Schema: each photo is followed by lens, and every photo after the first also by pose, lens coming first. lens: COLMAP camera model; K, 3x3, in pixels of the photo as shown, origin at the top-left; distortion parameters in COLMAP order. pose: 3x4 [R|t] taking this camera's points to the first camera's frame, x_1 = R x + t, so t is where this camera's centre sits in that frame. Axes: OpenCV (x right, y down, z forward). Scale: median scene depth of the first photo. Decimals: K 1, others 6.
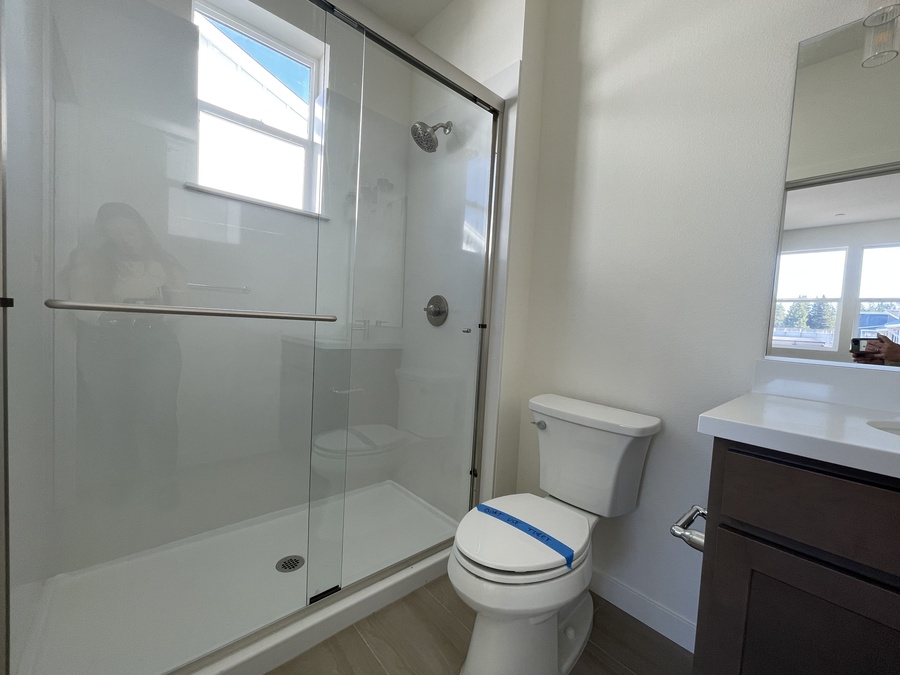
lens RADIAL K [[364.4, 0, 449.0], [0, 364.4, 341.4], [0, 0, 1]] dist [-0.001257, 0.000130]
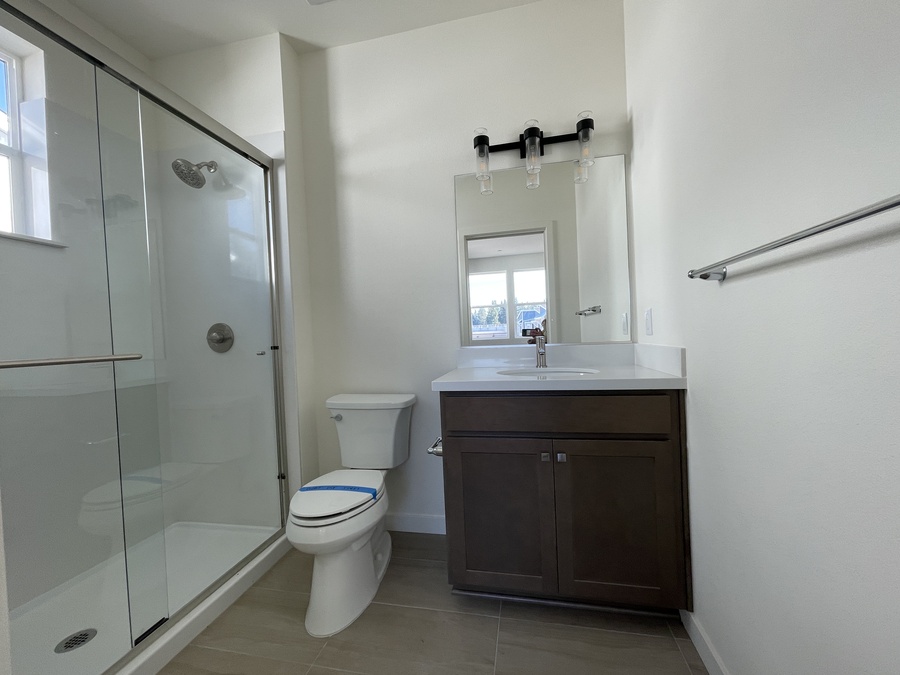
lens RADIAL K [[364.4, 0, 449.0], [0, 364.4, 341.4], [0, 0, 1]] dist [-0.001257, 0.000130]
pose [[0.798789, -0.100989, 0.593074, -0.151114], [0.121289, 0.992601, 0.005661, -0.001592], [-0.589258, 0.067412, 0.805128, -0.261804]]
